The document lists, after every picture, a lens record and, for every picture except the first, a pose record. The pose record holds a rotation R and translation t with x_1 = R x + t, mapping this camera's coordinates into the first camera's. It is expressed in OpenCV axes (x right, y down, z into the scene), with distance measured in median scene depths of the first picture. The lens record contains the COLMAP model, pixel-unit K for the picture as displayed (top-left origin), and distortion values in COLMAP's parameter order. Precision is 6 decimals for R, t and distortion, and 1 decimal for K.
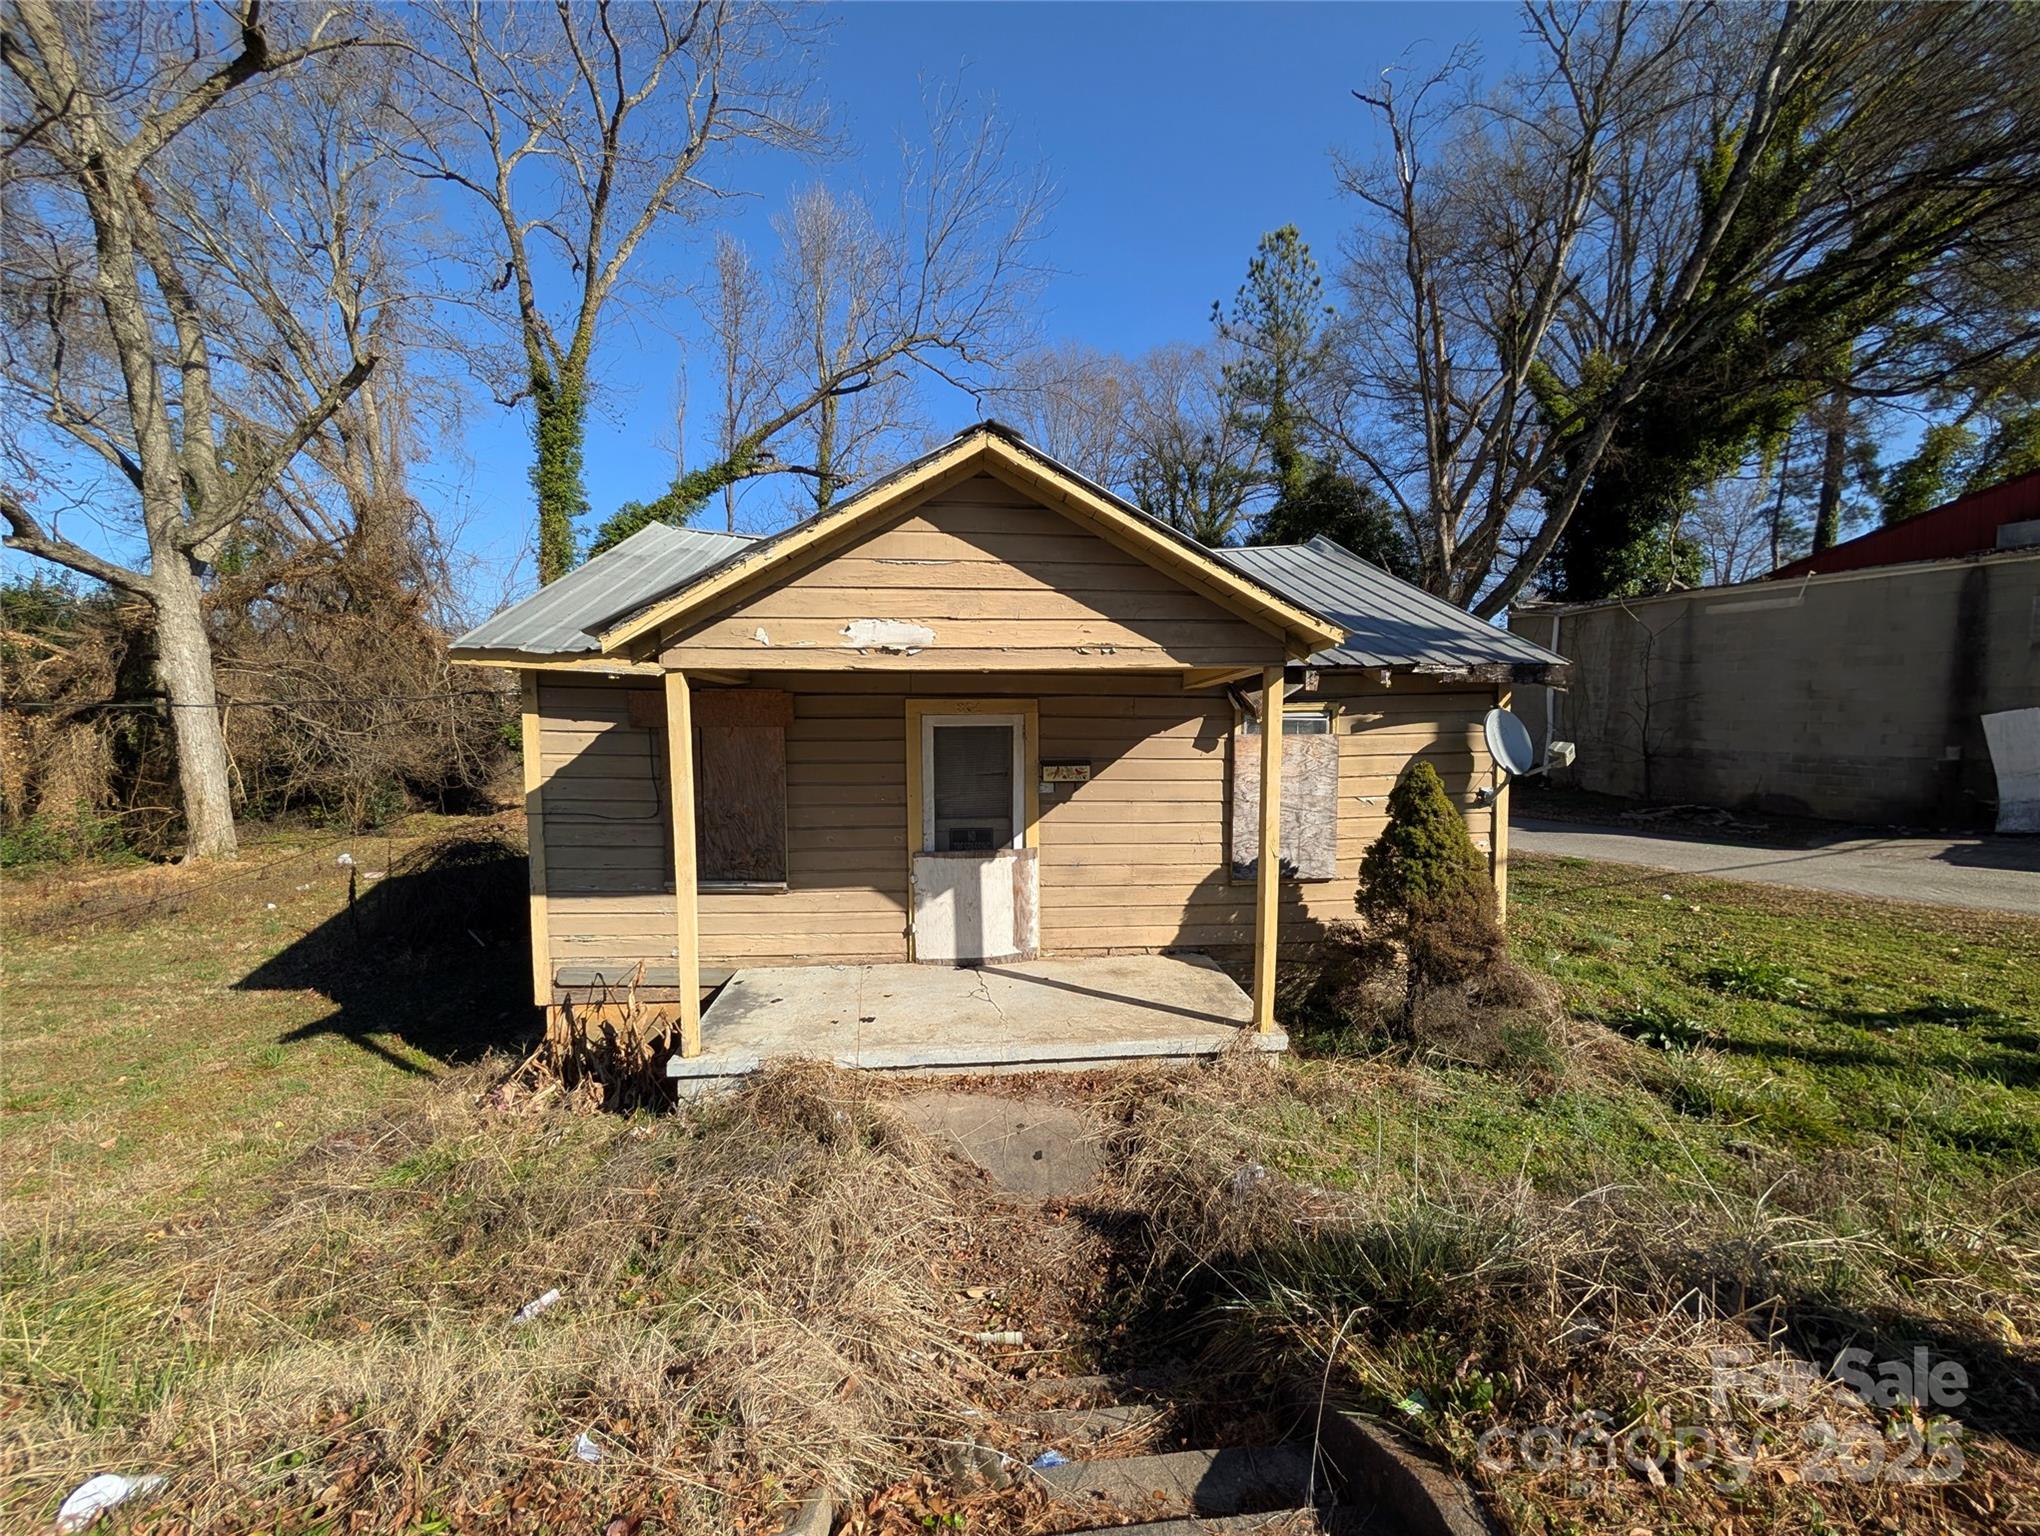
lens RADIAL K [[733.0, 0, 1026.3], [0, 733.0, 768.1], [0, 0, 1]] dist [-0.000104, 0.000046]
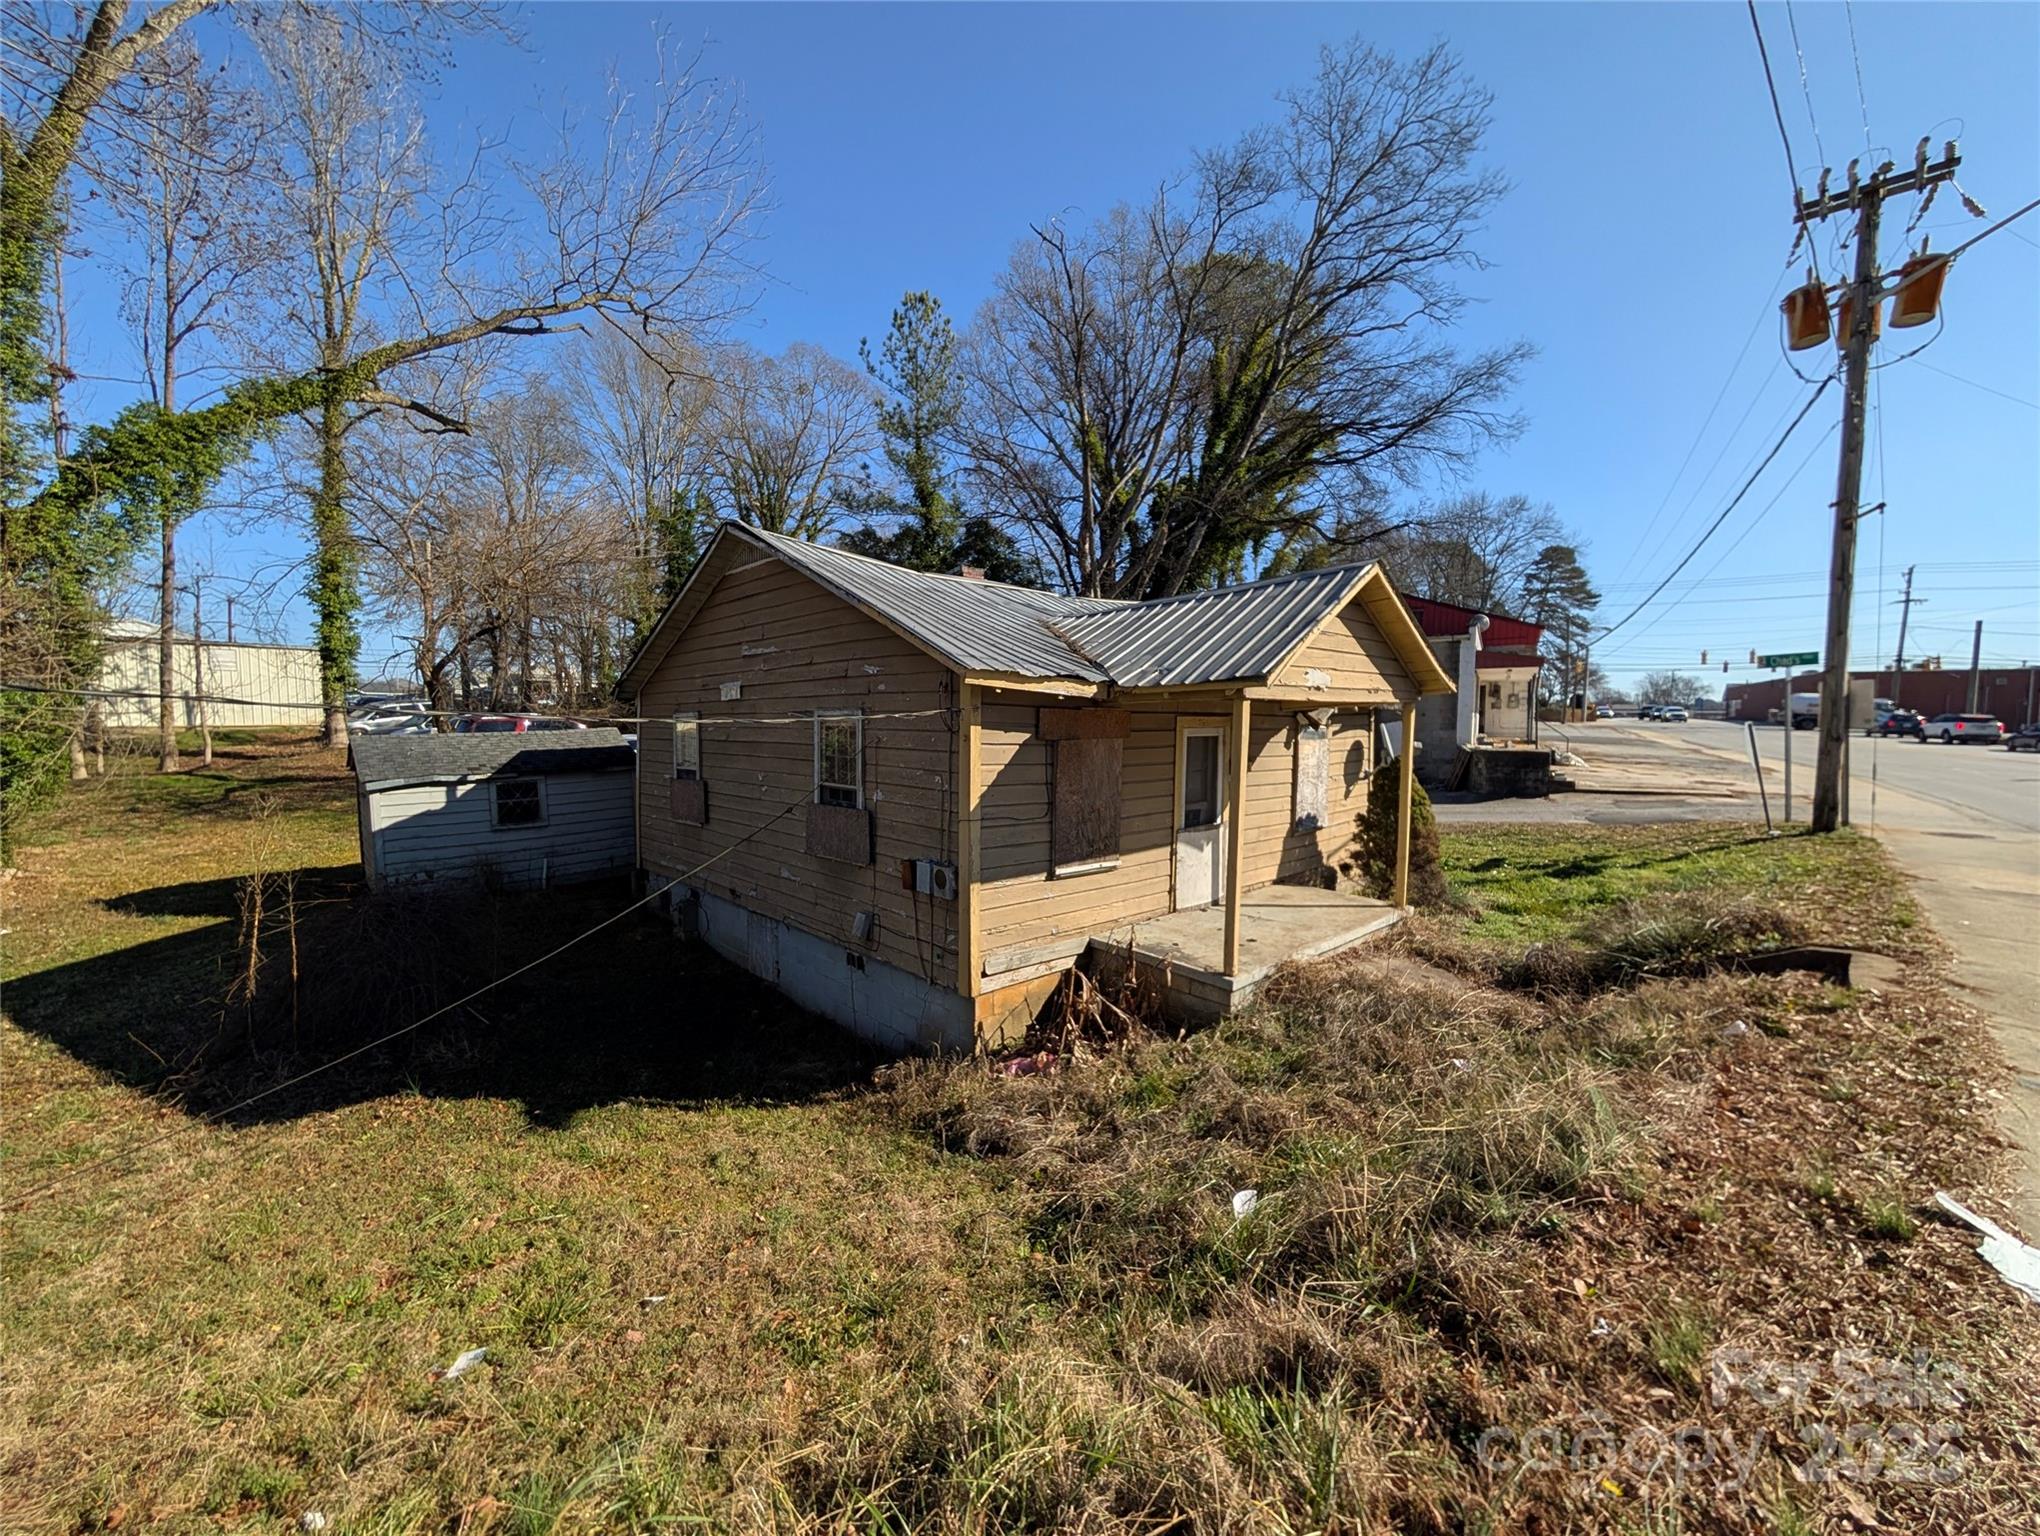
lens RADIAL K [[733.0, 0, 1026.3], [0, 733.0, 768.1], [0, 0, 1]] dist [-0.000104, 0.000046]
pose [[0.788644, -0.031594, 0.614038, -1.199685], [0.036728, 0.999316, 0.004247, -0.013815], [-0.613752, 0.019203, 0.789265, 0.108177]]
